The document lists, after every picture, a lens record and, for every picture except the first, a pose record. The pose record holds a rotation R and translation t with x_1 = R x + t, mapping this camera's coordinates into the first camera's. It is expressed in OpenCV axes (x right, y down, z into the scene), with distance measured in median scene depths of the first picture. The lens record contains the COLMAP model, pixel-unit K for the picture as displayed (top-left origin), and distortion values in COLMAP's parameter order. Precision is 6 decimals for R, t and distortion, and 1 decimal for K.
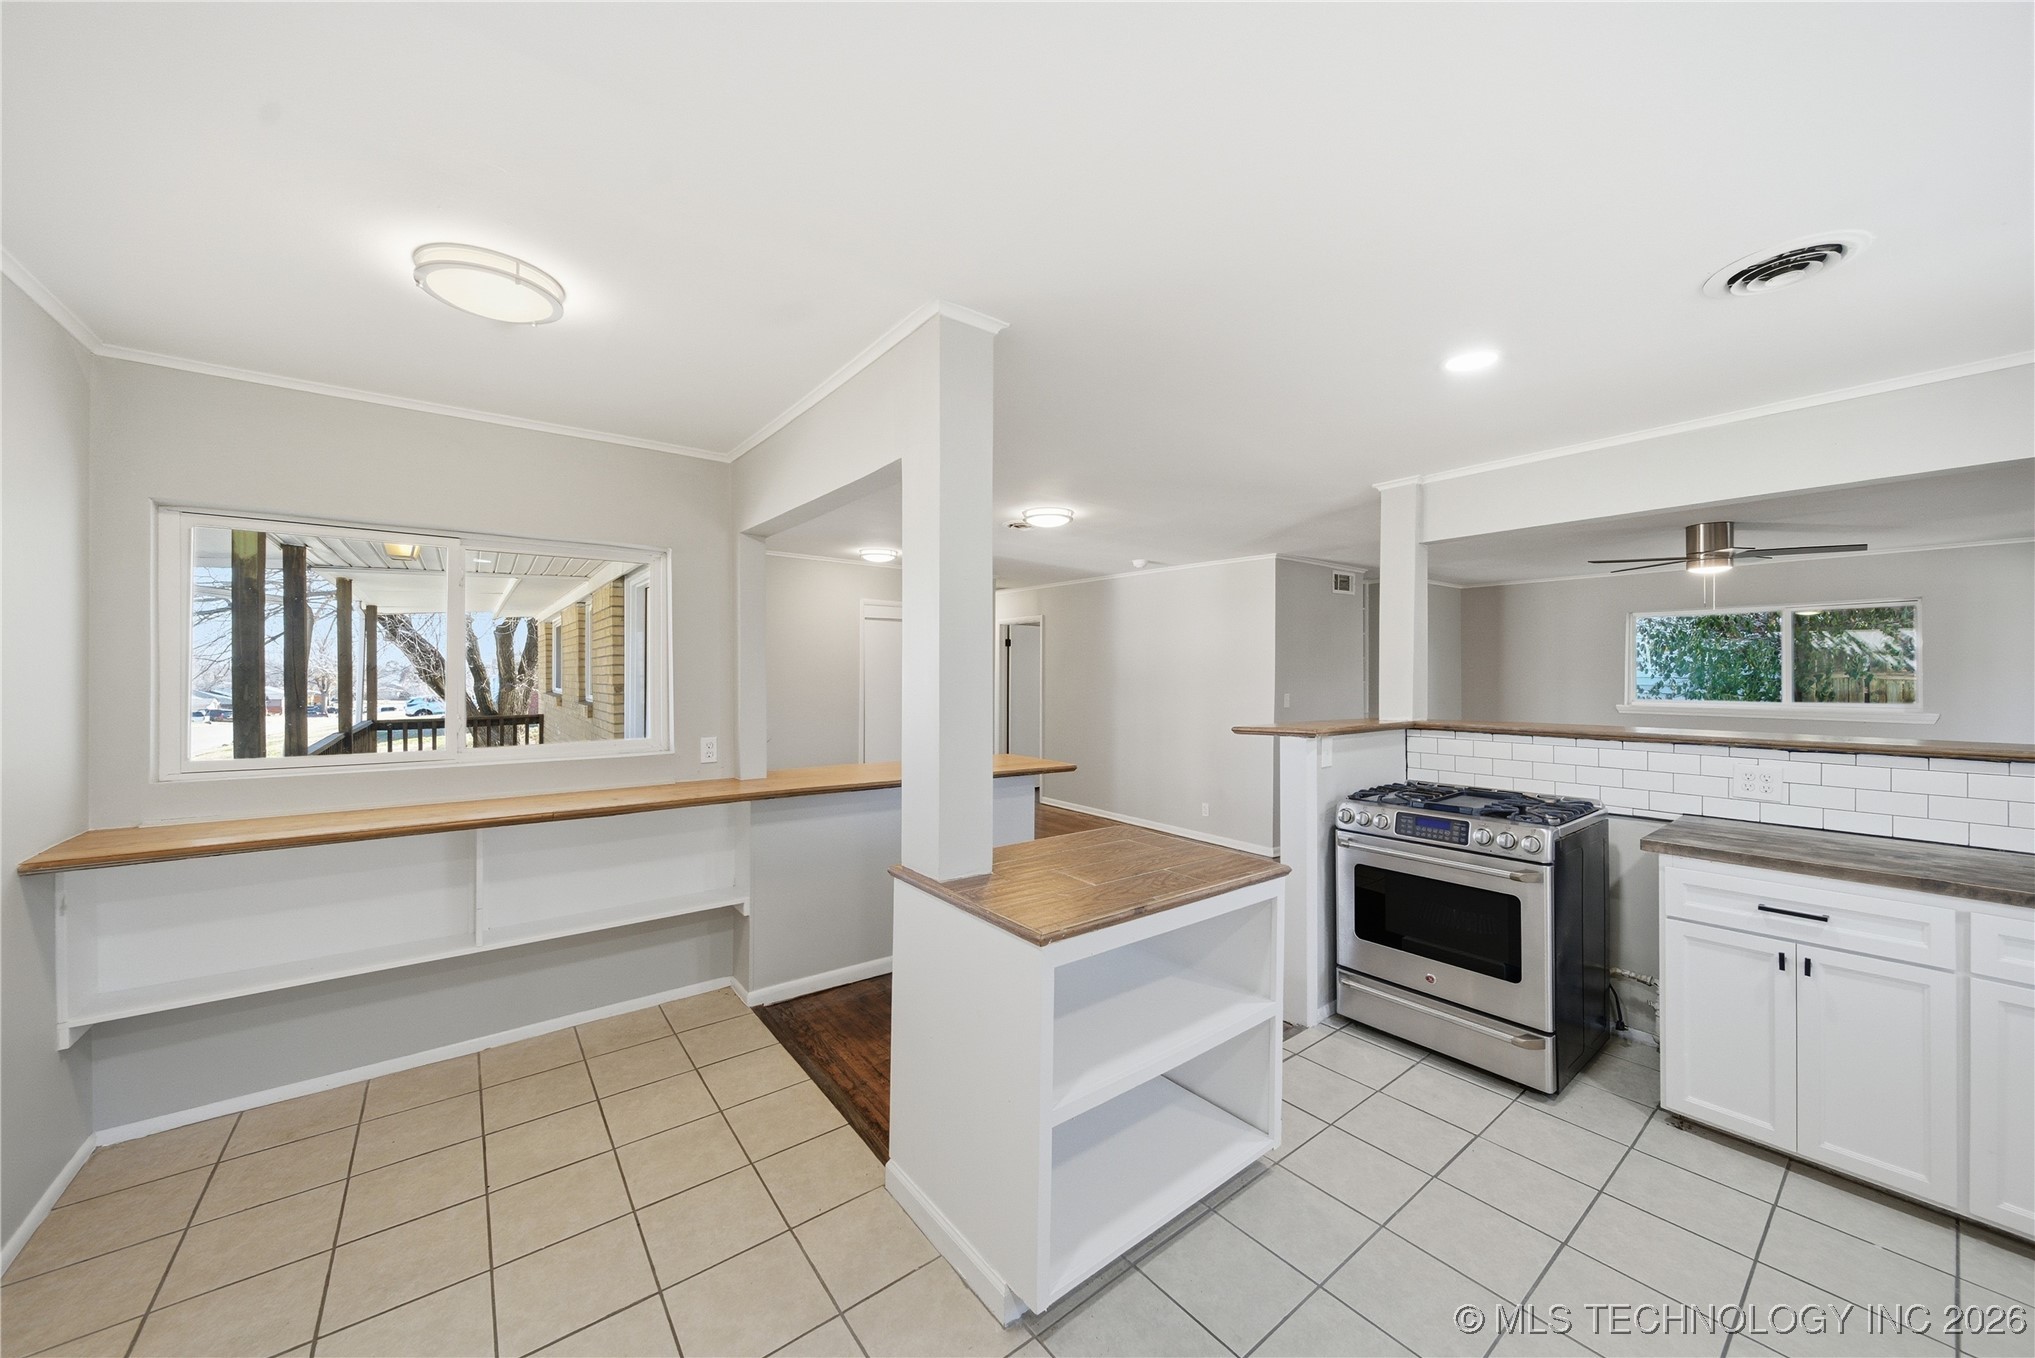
lens RADIAL K [[725.6, 0, 1013.4], [0, 725.6, 673.2], [0, 0, 1]] dist [-0.015629, -0.000123]
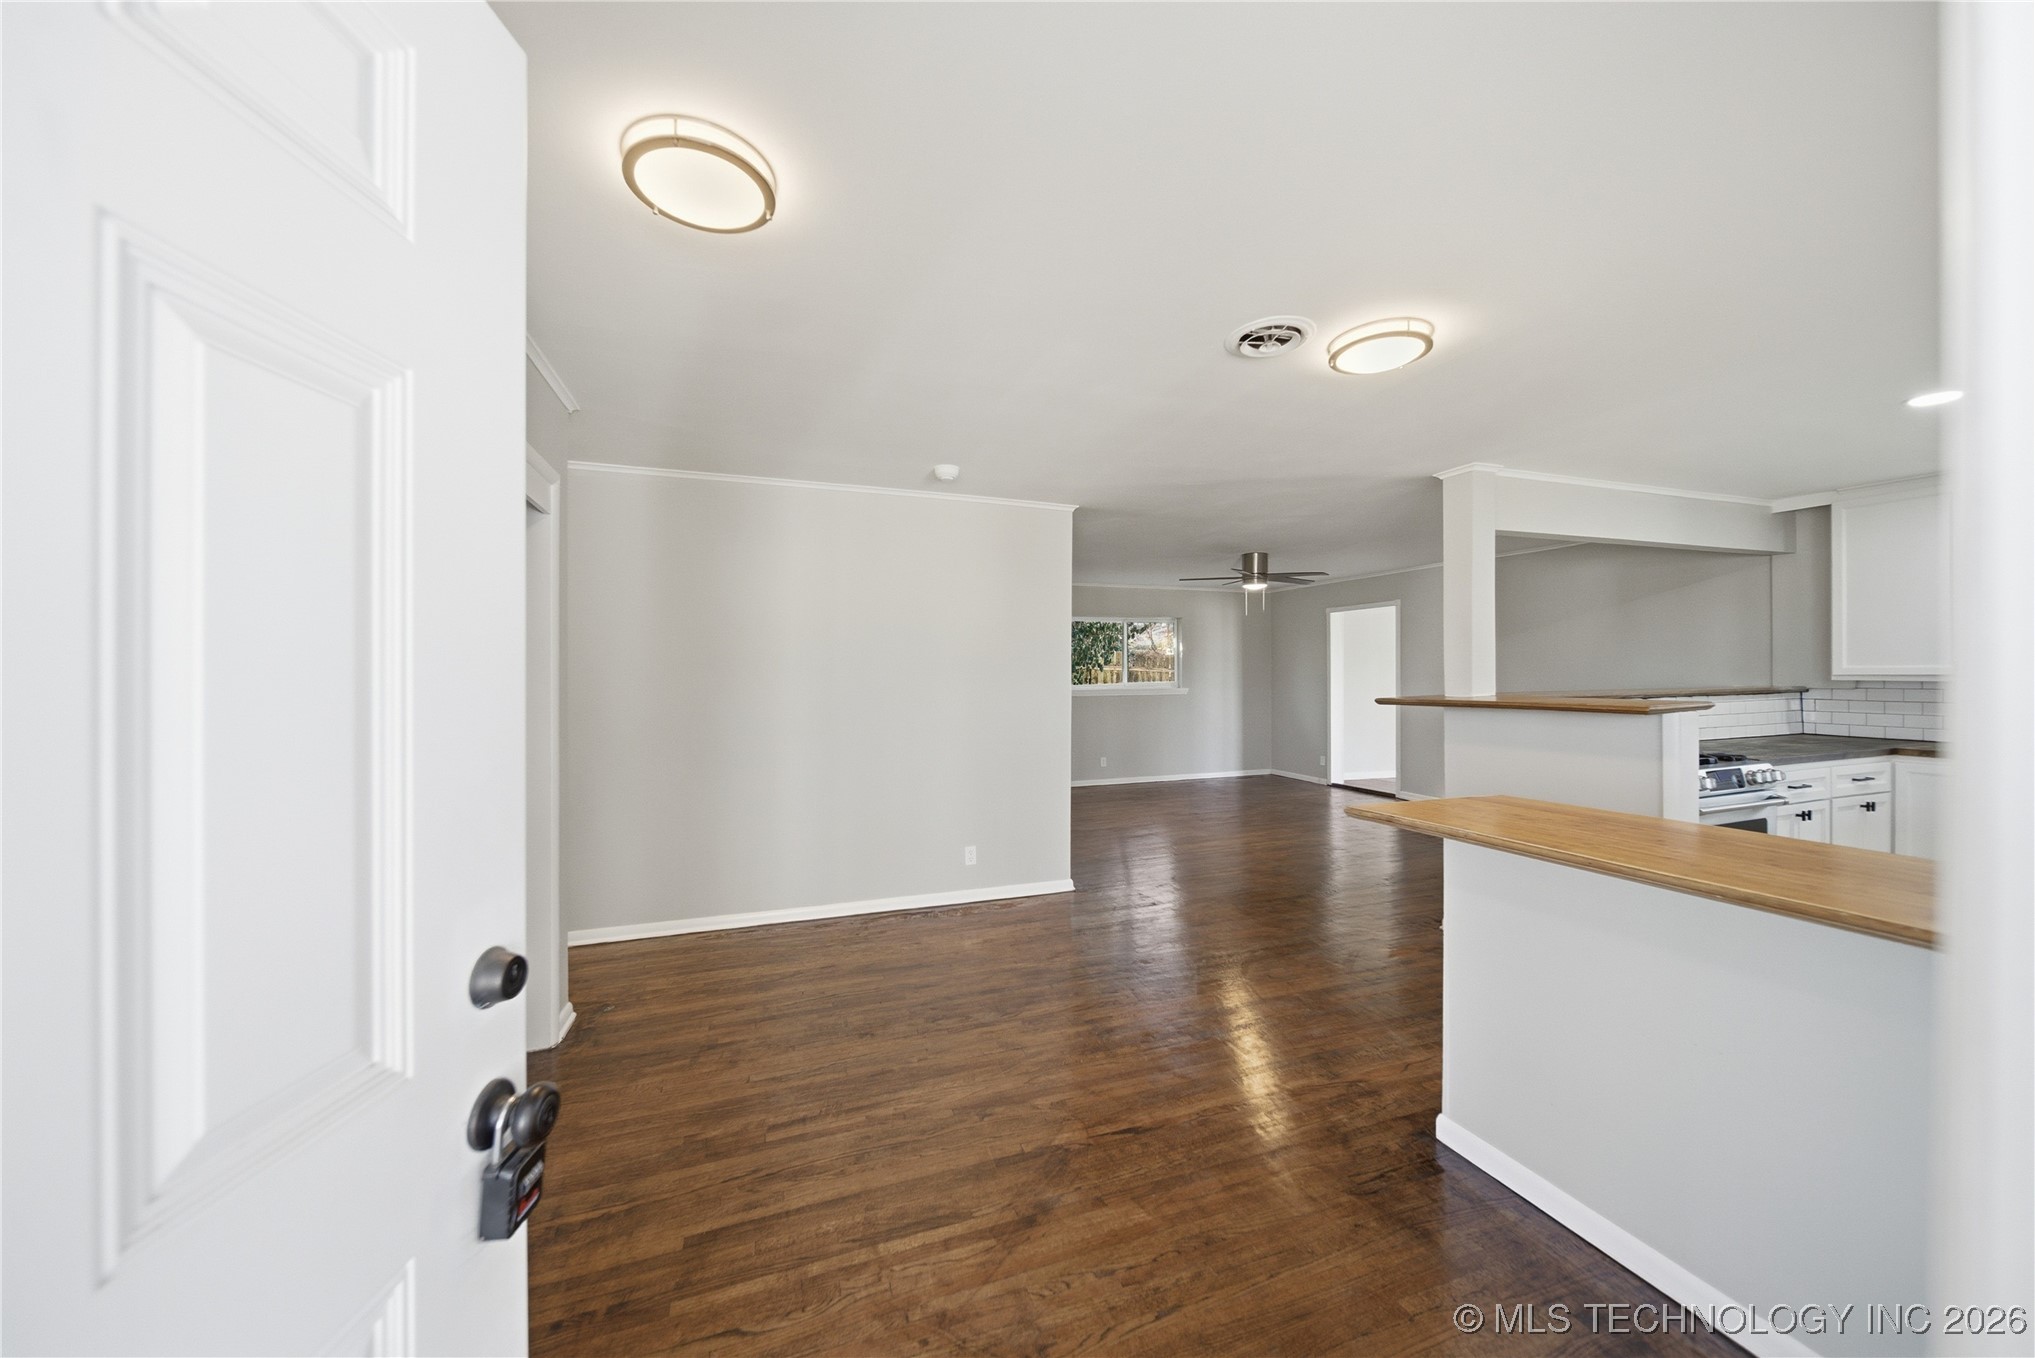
lens RADIAL K [[725.6, 0, 1032.7], [0, 725.6, 672.7], [0, 0, 1]] dist [-0.015629, -0.000123]
pose [[0.290704, -0.005281, 0.956799, -0.931386], [0.009355, 0.999953, 0.002677, 0.033816], [-0.956767, 0.008173, 0.290739, 1.840220]]
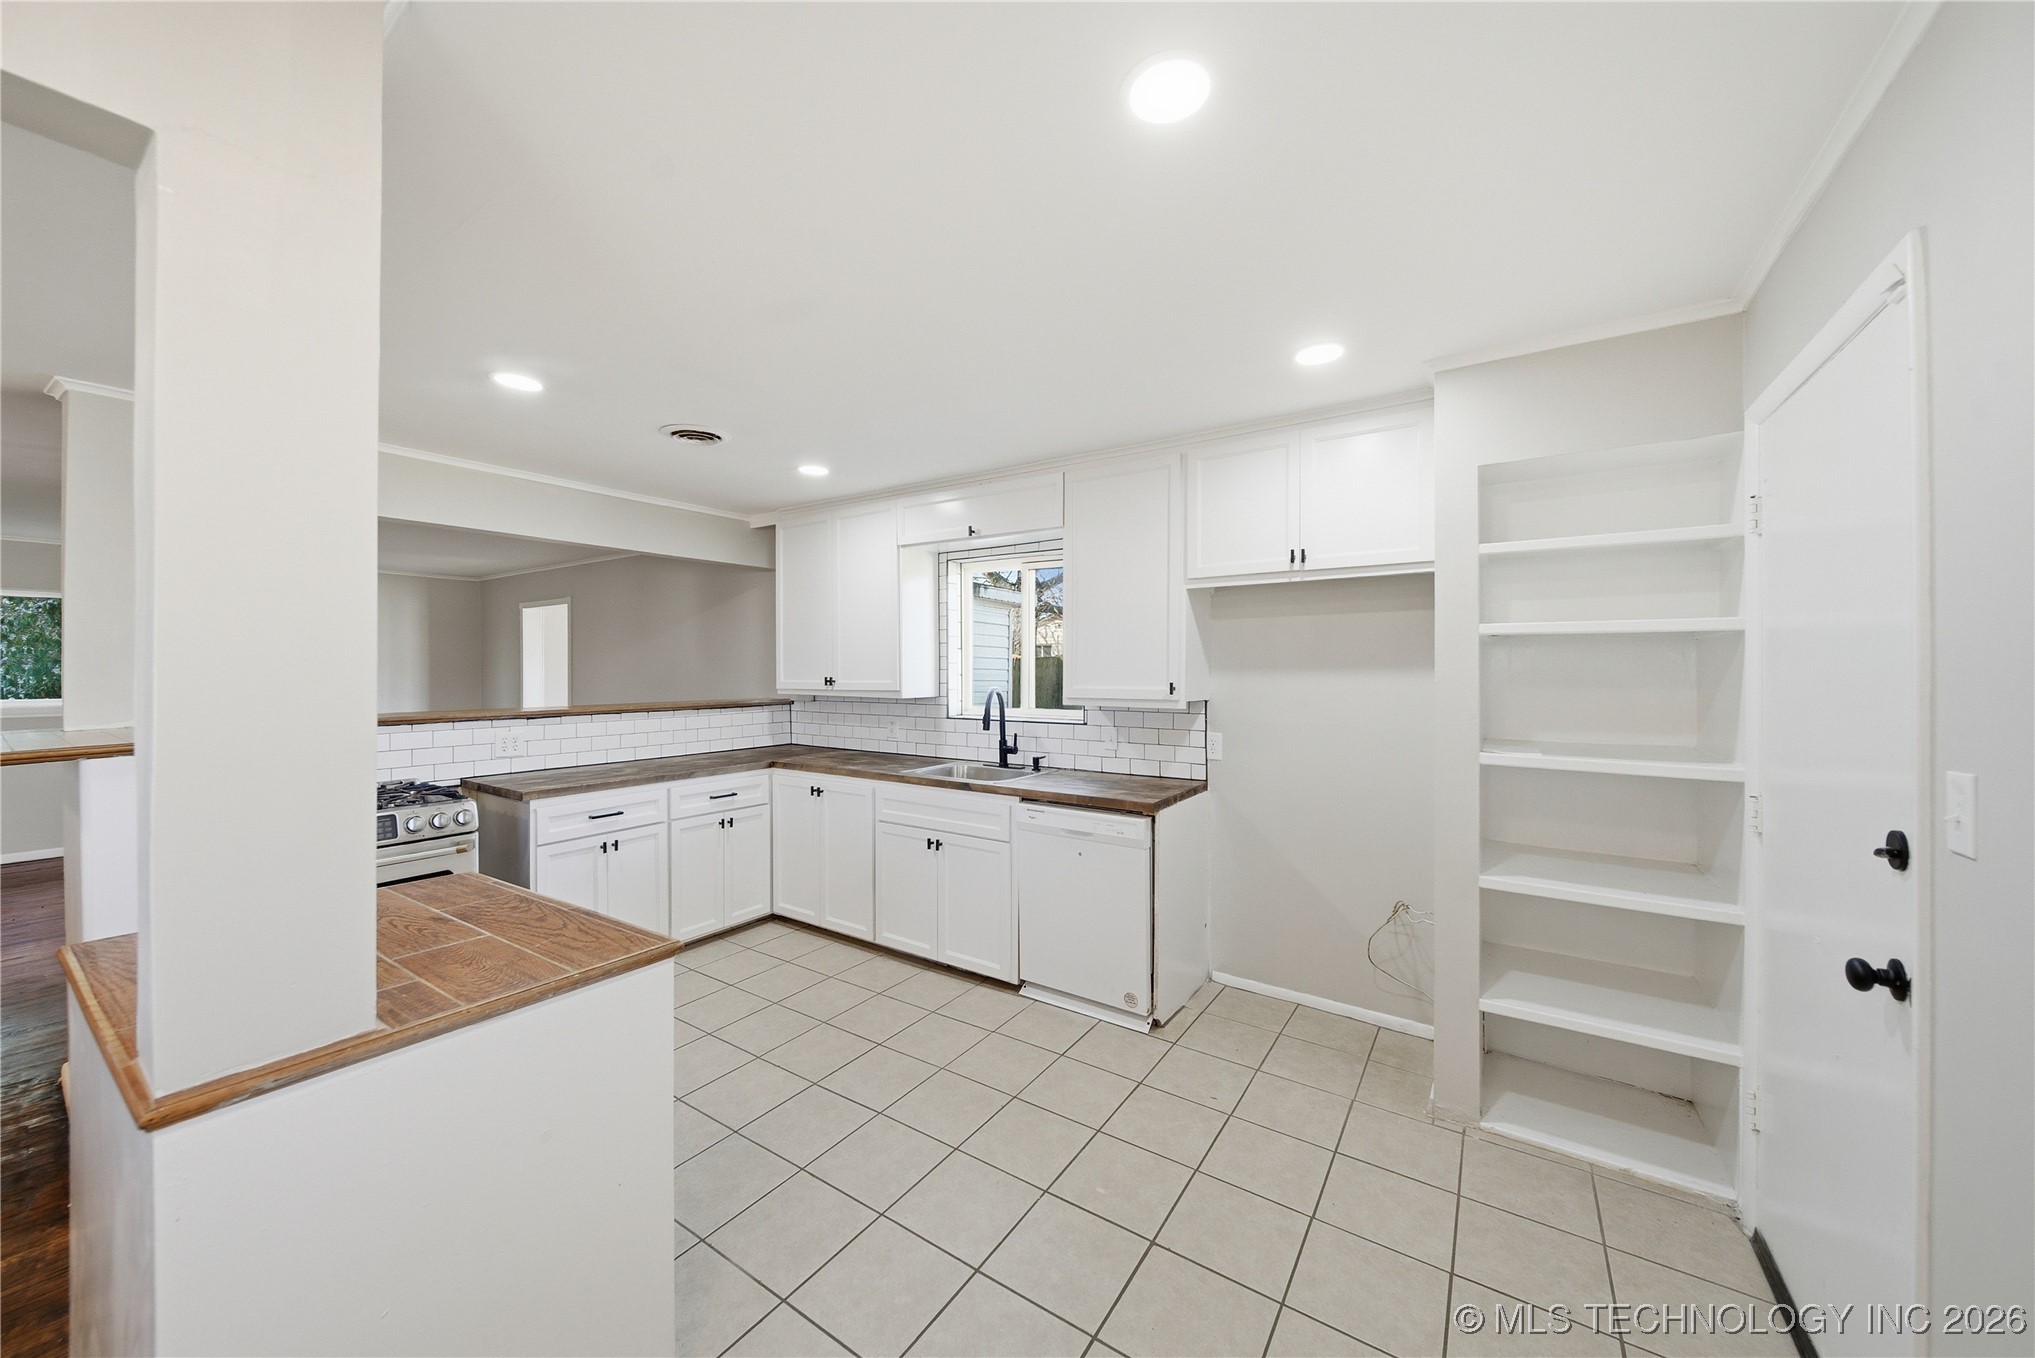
lens RADIAL K [[725.6, 0, 1022.7], [0, 725.6, 667.3], [0, 0, 1]] dist [-0.015629, -0.000123]
pose [[-0.322887, -0.002743, 0.946434, -0.670816], [0.001737, 0.999992, 0.003490, 0.003739], [-0.946436, 0.002771, -0.322879, 0.594195]]
